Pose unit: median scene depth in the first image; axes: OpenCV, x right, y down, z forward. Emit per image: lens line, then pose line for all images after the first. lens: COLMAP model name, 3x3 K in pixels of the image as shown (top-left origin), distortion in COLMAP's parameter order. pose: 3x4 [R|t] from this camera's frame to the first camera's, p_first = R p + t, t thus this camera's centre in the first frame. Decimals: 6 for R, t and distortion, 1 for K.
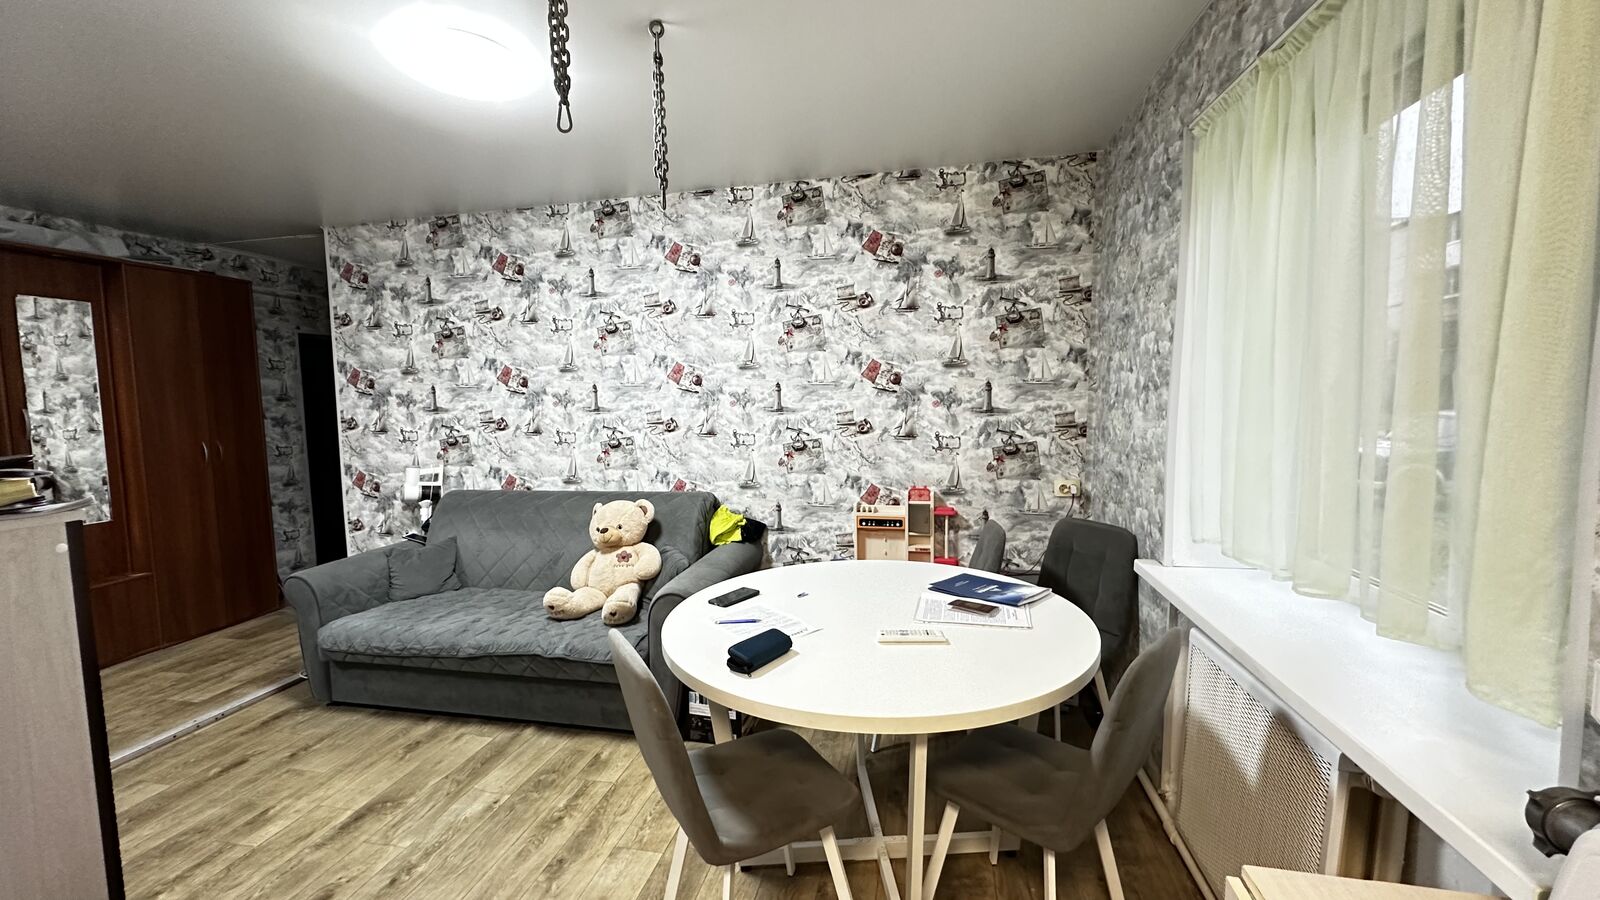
lens RADIAL K [[635.7, 0, 800.1], [0, 635.7, 448.6], [0, 0, 1]] dist [-0.002017, 0.000676]
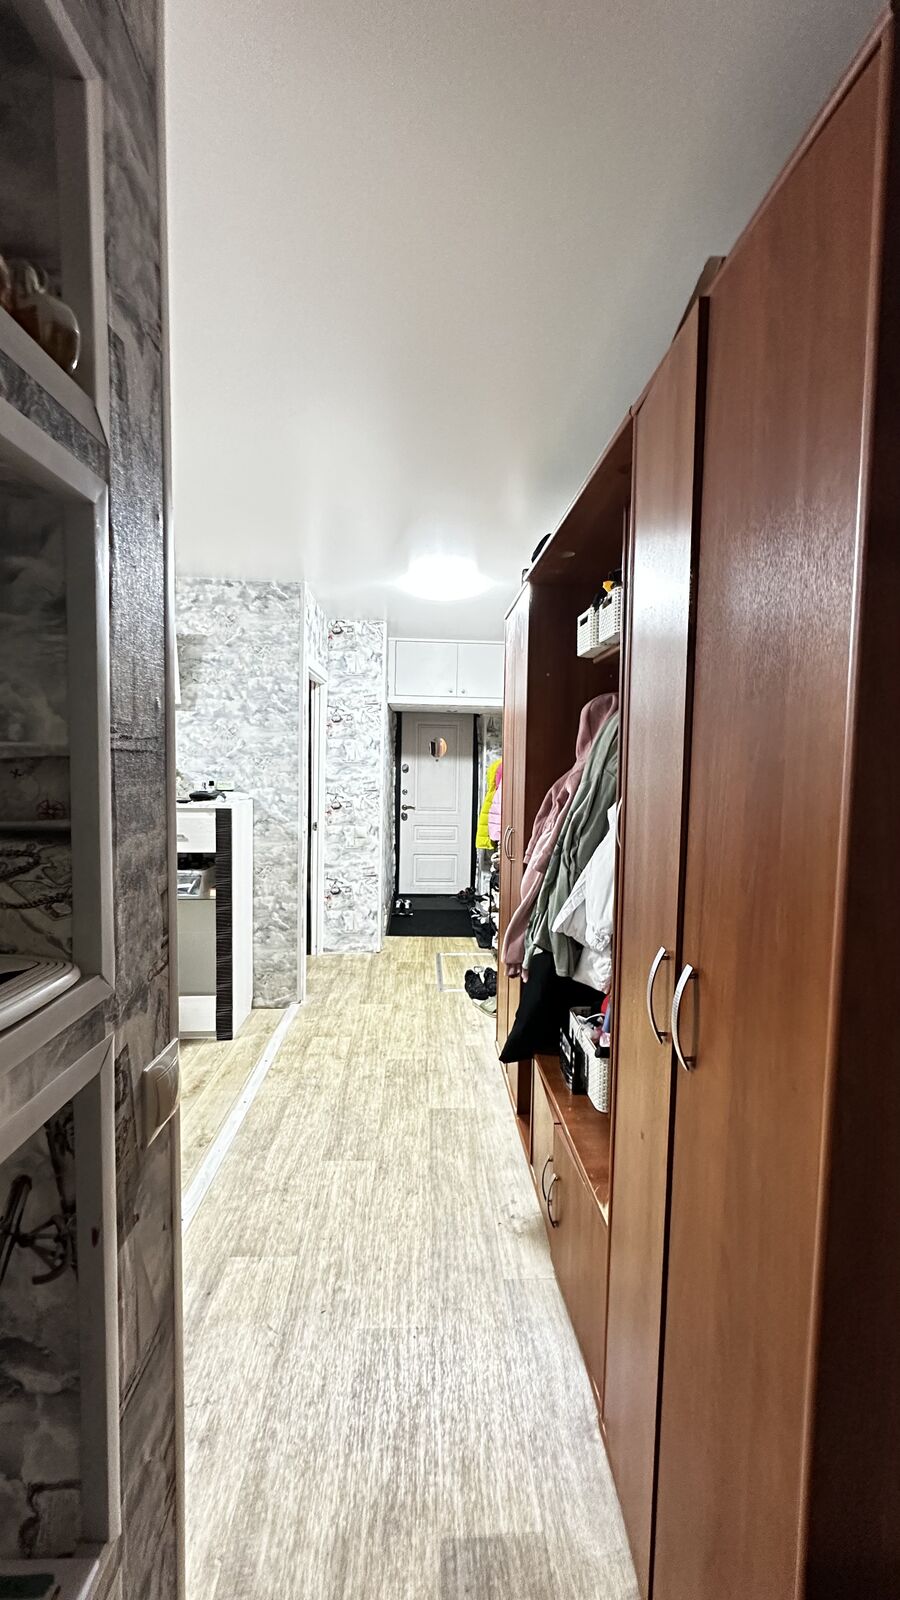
lens RADIAL K [[635.7, 0, 453.4], [0, 635.7, 799.1], [0, 0, 1]] dist [-0.002017, 0.000676]
pose [[-0.967991, 0.013383, -0.250626, -0.916060], [-0.026405, 0.987606, 0.154717, -0.138617], [0.249590, 0.156383, -0.955641, 1.435593]]
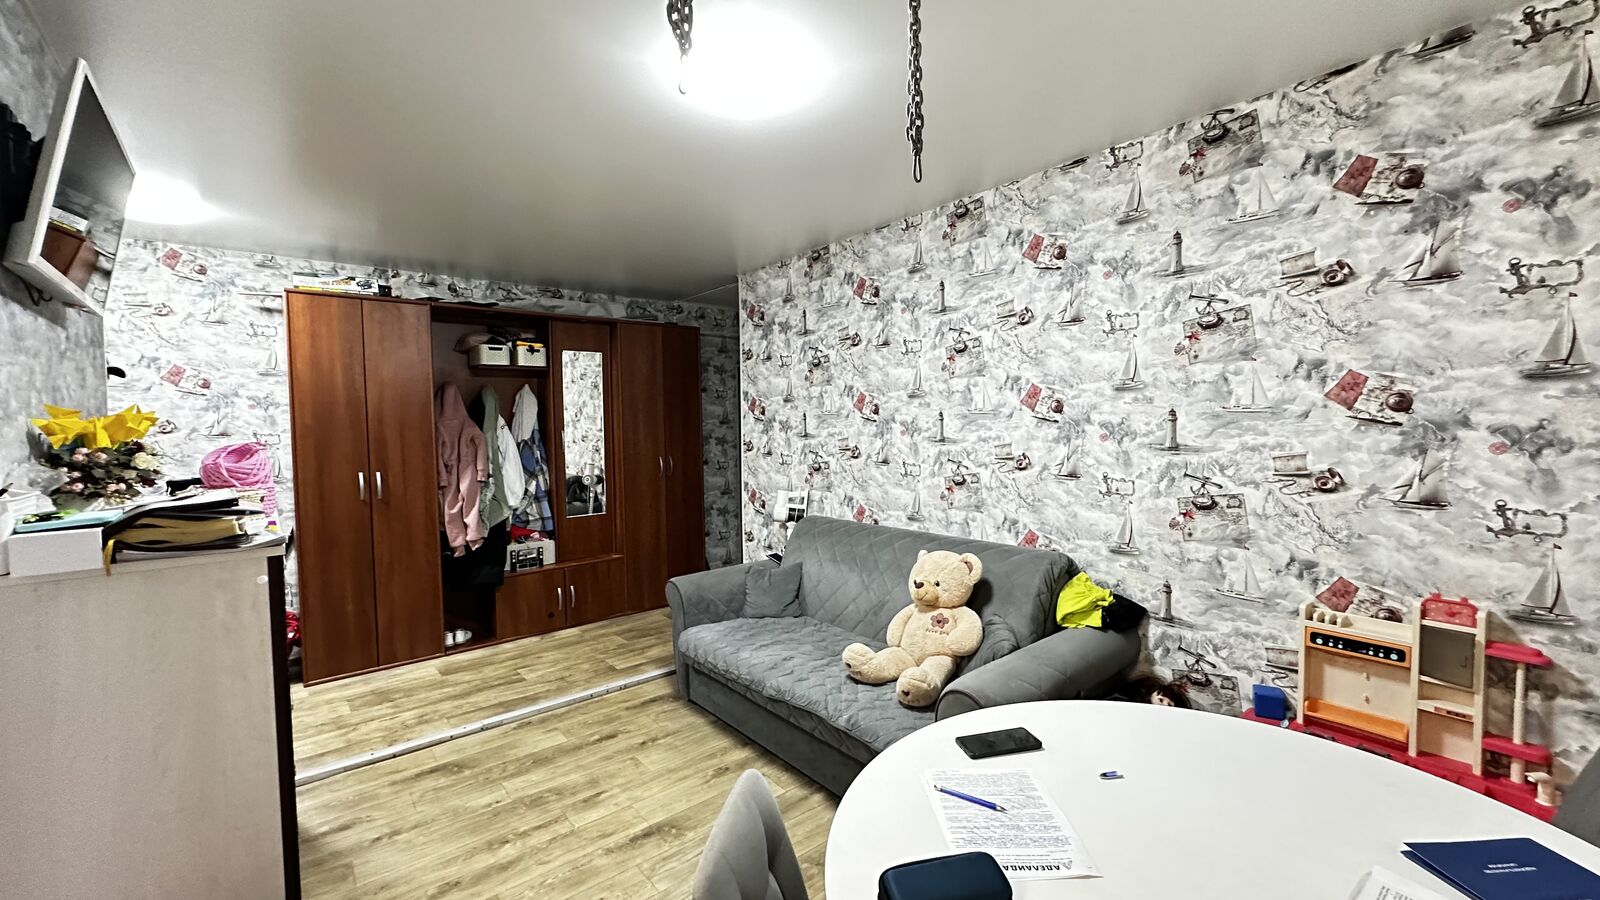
lens RADIAL K [[635.7, 0, 806.0], [0, 635.7, 447.8], [0, 0, 1]] dist [-0.002017, 0.000676]
pose [[0.782619, 0.033422, -0.621604, 0.087280], [-0.051108, 0.998636, -0.010653, -0.034570], [0.620400, 0.040106, 0.783259, 0.214199]]
